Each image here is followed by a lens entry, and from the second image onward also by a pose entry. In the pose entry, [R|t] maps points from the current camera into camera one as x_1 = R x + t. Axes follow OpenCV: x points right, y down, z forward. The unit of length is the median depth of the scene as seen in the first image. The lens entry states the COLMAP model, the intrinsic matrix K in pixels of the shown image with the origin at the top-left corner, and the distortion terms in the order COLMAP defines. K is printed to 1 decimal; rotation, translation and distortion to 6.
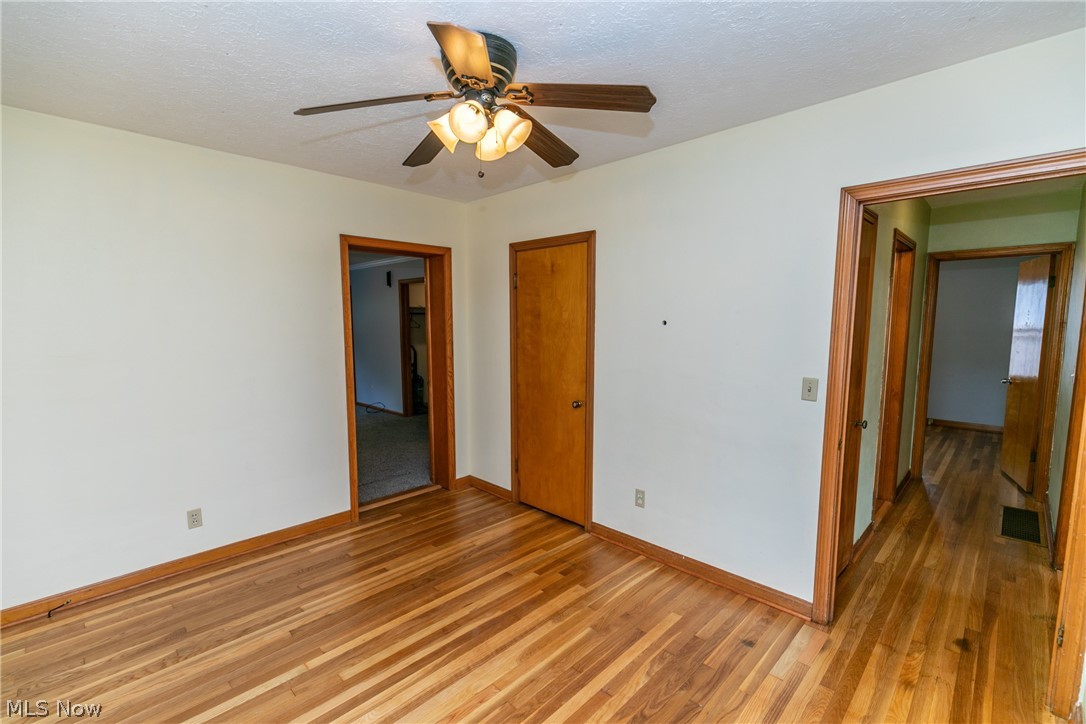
lens RADIAL K [[484.4, 0, 544.0], [0, 484.4, 371.1], [0, 0, 1]] dist [0.008120, -0.002002]
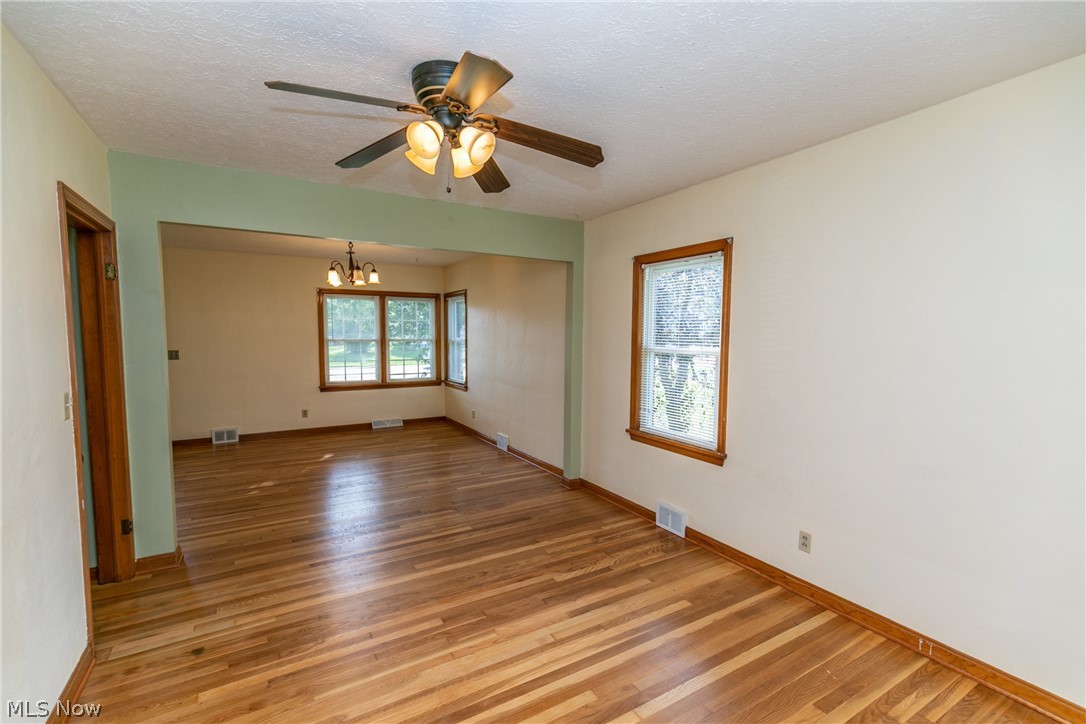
lens RADIAL K [[484.4, 0, 543.0], [0, 484.4, 367.9], [0, 0, 1]] dist [0.008120, -0.002002]
pose [[-0.965225, -0.023065, 0.260401, -0.387617], [0.023379, 0.984493, 0.173860, -0.126427], [-0.260373, 0.173902, -0.949718, 1.279477]]
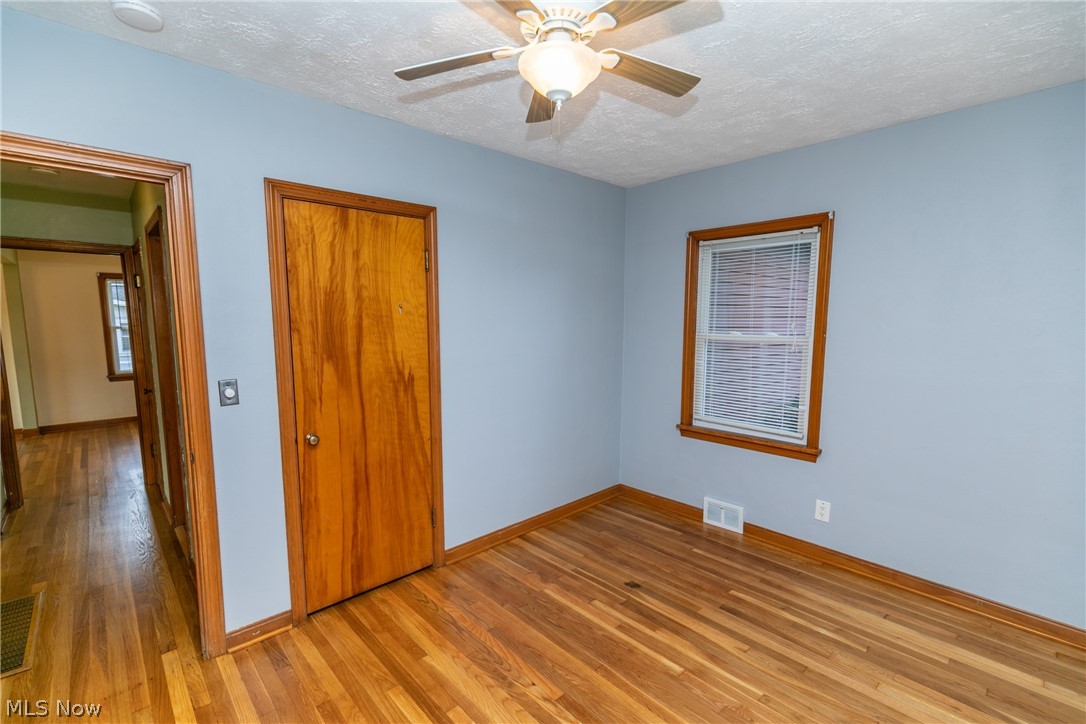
lens RADIAL K [[484.4, 0, 544.2], [0, 484.4, 364.9], [0, 0, 1]] dist [0.008120, -0.002002]
pose [[-0.999095, 0.007542, 0.041871, 0.020519], [0.016217, 0.977372, 0.210904, -0.128590], [-0.039333, 0.211393, -0.976609, 1.139433]]
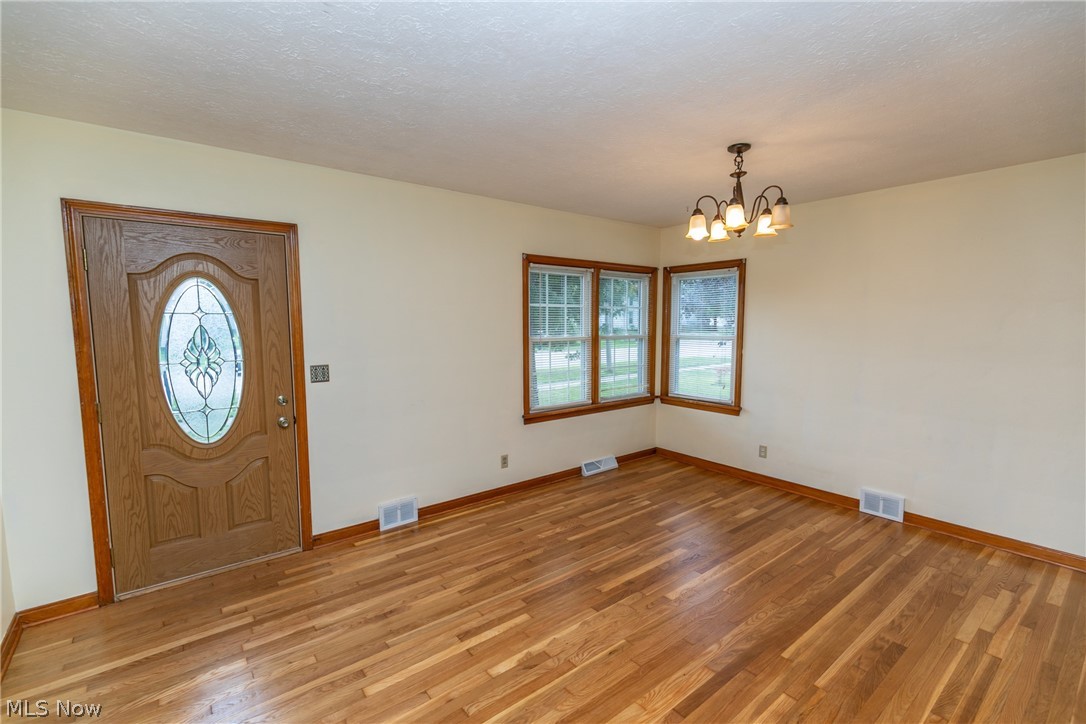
lens RADIAL K [[484.4, 0, 543.4], [0, 484.4, 367.4], [0, 0, 1]] dist [0.008120, -0.002002]
pose [[-0.991530, -0.013166, 0.129210, 1.035642], [0.013042, 0.979728, 0.199908, -0.079799], [-0.129223, 0.199900, -0.971258, 0.697947]]
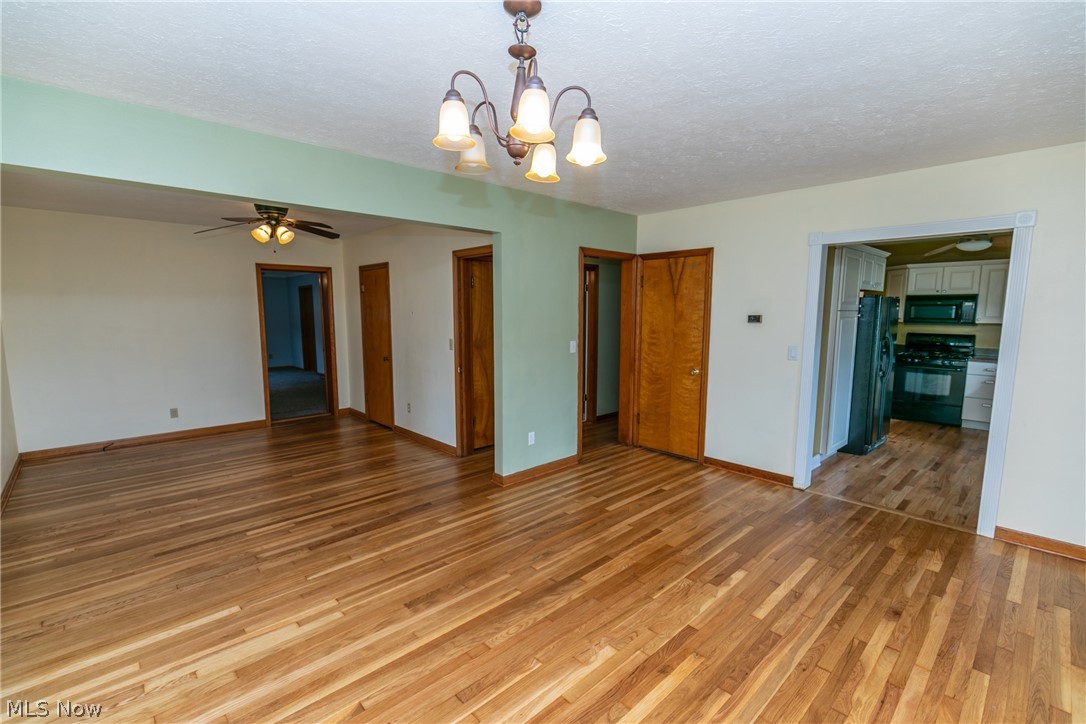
lens RADIAL K [[484.4, 0, 543.1], [0, 484.4, 370.4], [0, 0, 1]] dist [0.008120, -0.002002]
pose [[0.999015, 0.006437, -0.043911, 0.838347], [-0.005713, 0.999846, 0.016594, 0.089964], [0.044011, -0.016327, 0.998898, -0.873336]]
